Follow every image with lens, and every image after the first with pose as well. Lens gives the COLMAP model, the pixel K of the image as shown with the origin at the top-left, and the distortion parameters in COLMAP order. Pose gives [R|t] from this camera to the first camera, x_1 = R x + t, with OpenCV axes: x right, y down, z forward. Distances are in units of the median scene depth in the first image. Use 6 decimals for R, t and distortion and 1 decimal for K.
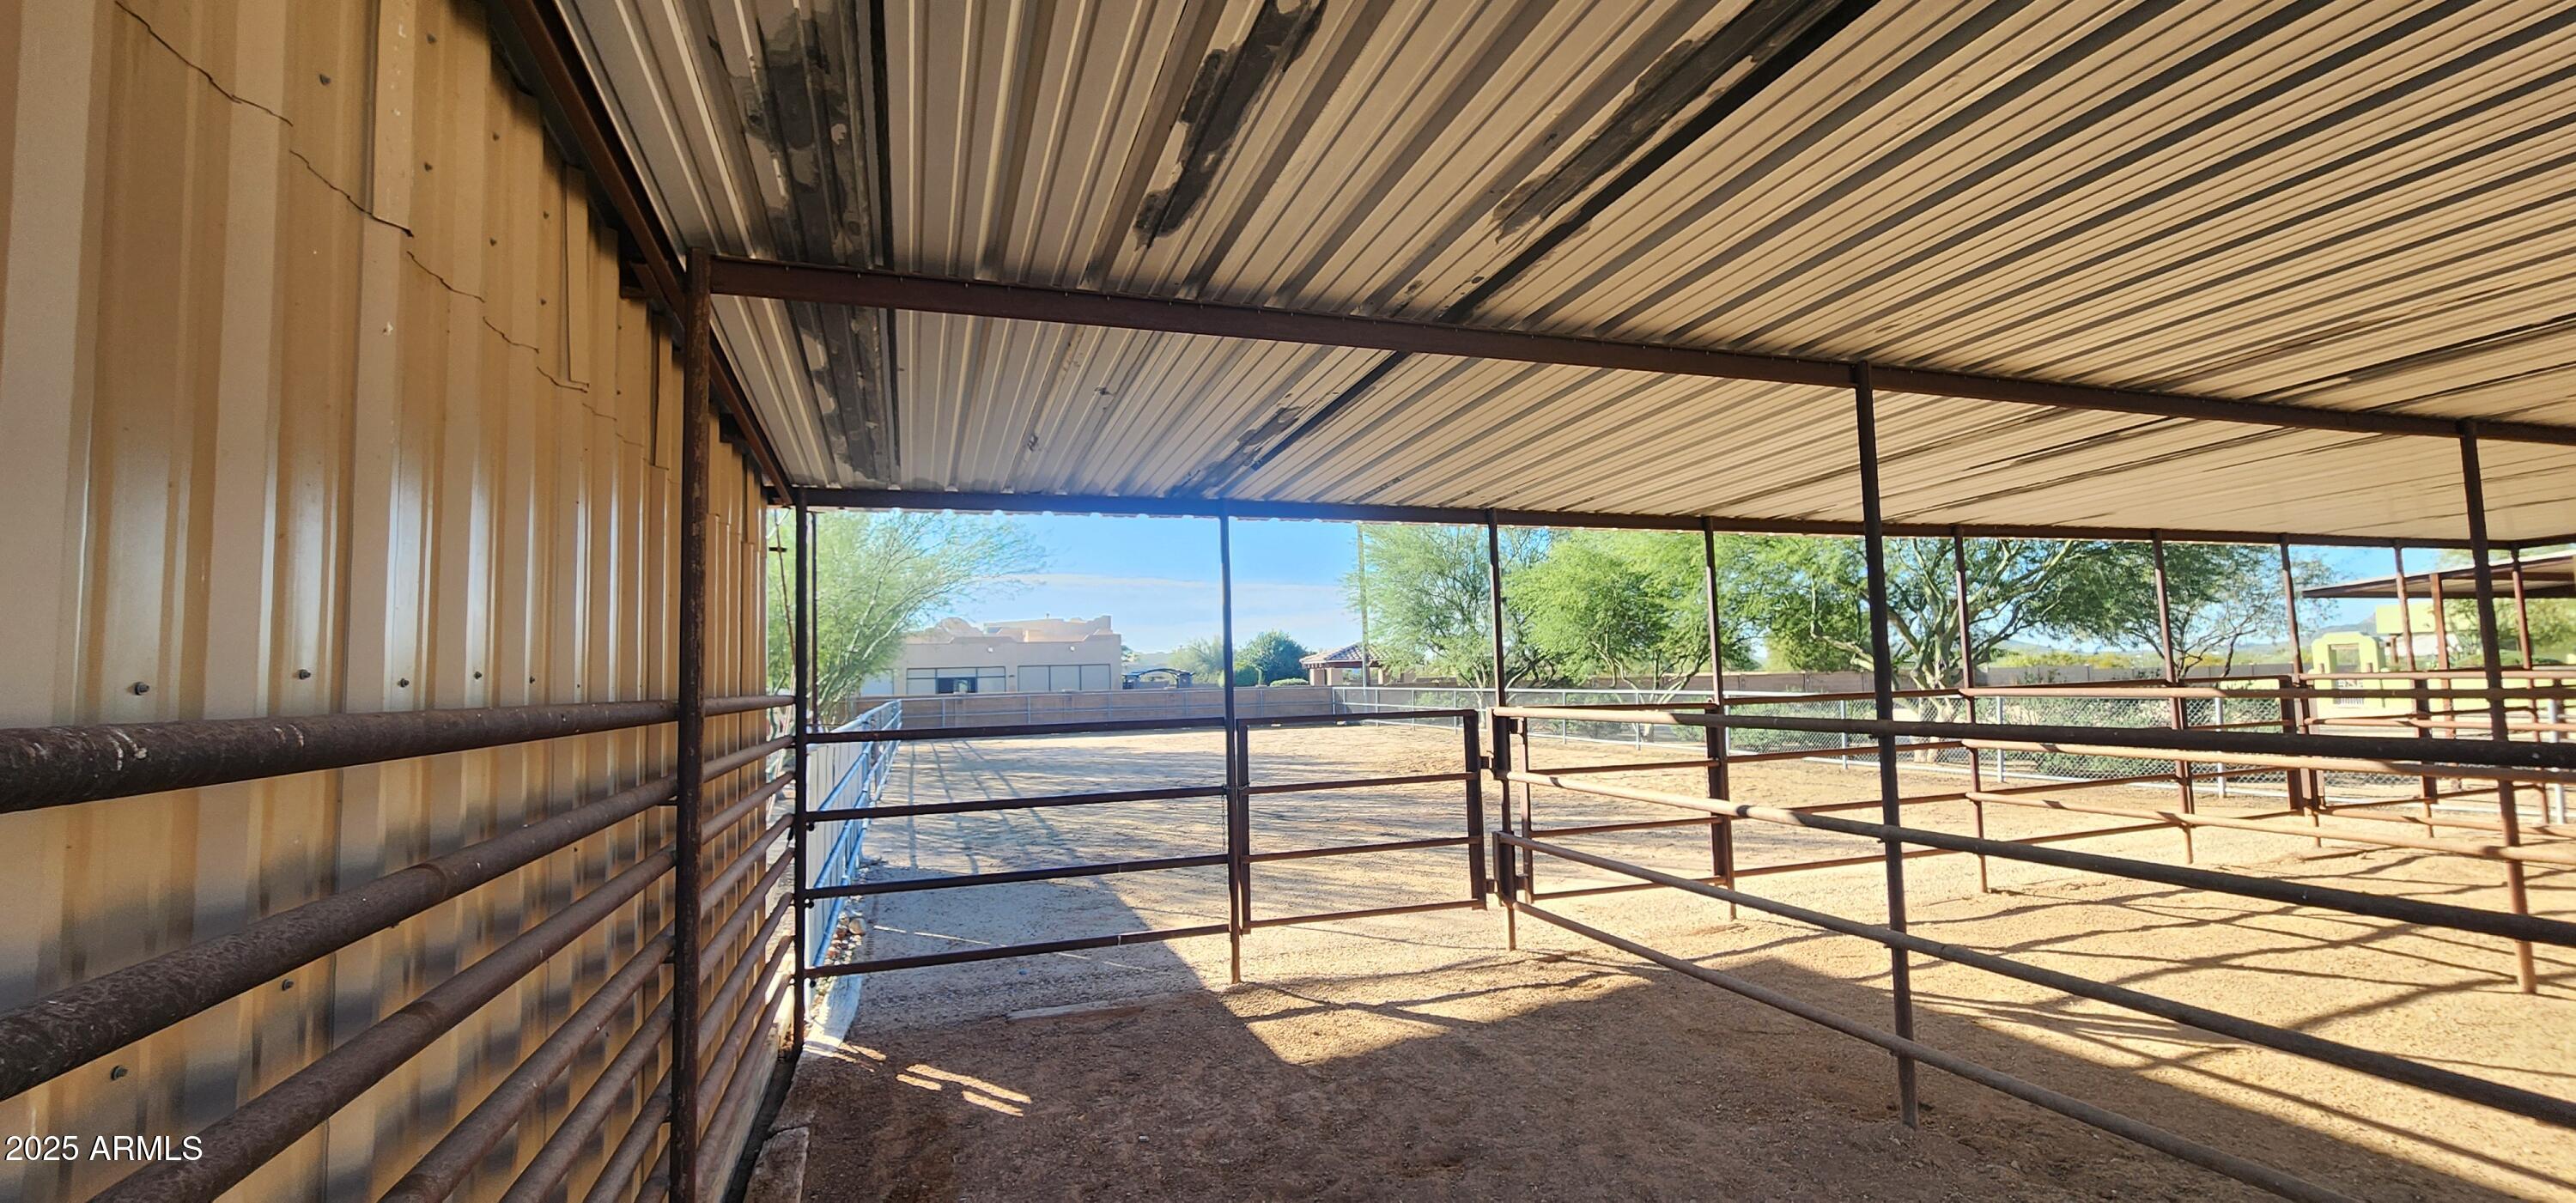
lens RADIAL K [[1035.6, 0, 1288.3], [0, 1035.6, 611.8], [0, 0, 1]] dist [-0.000068, 0.000006]
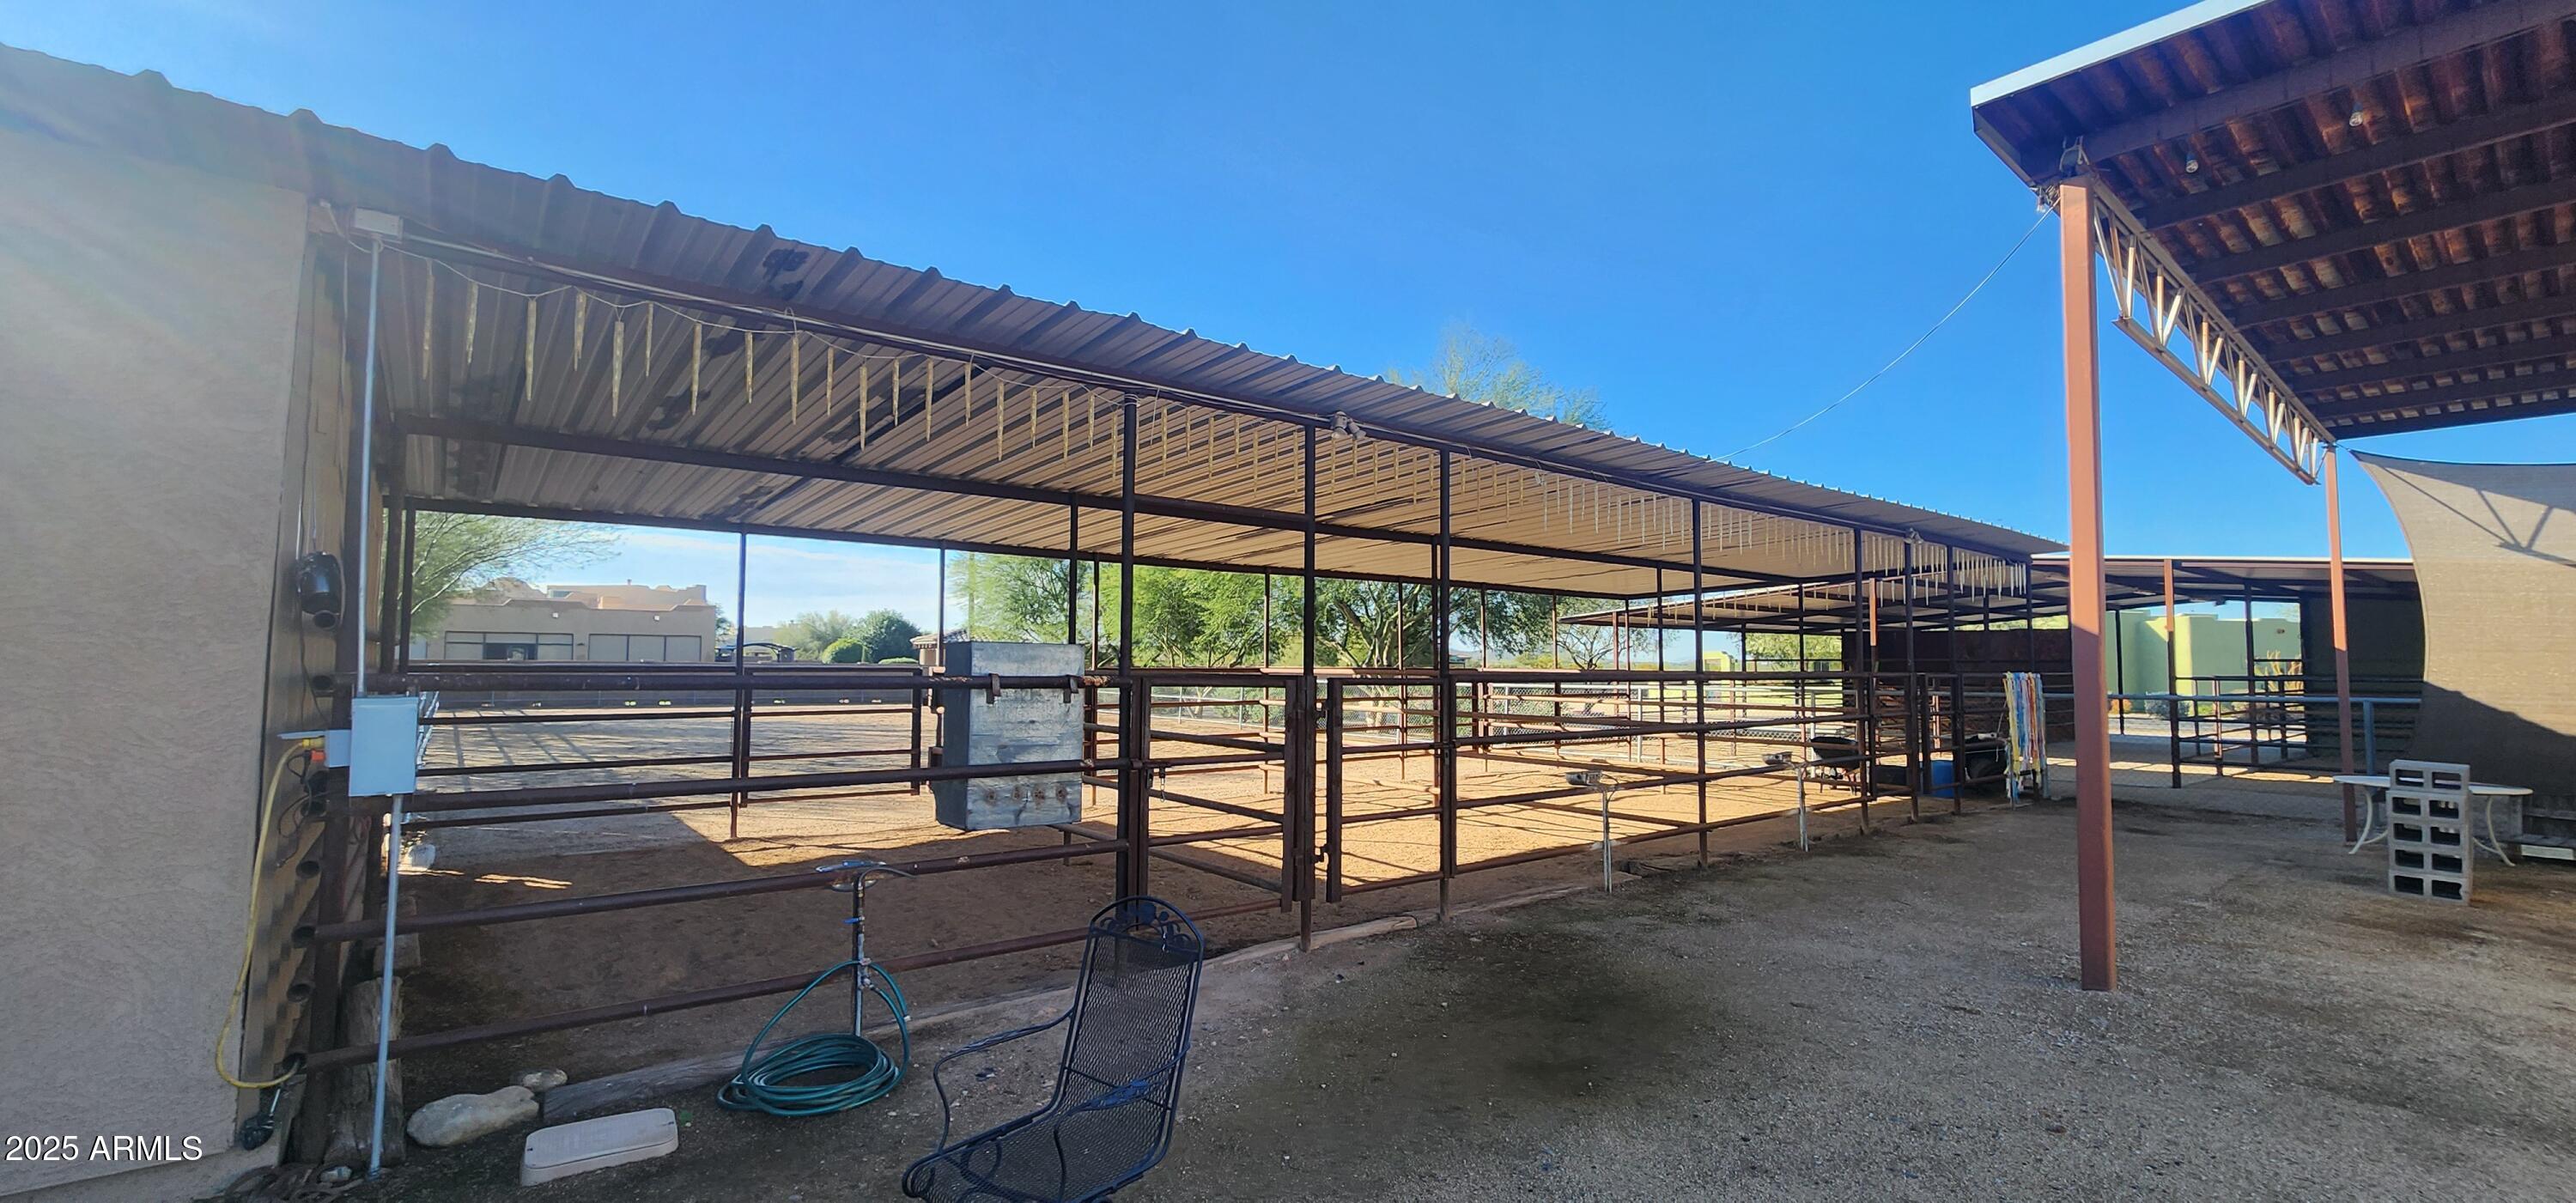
lens RADIAL K [[1035.6, 0, 1289.2], [0, 1035.6, 610.7], [0, 0, 1]] dist [-0.000068, 0.000006]
pose [[0.942826, 0.050051, 0.329505, 0.185307], [-0.053481, 0.998568, 0.001348, -0.024192], [-0.328965, -0.018893, 0.944153, -0.653744]]
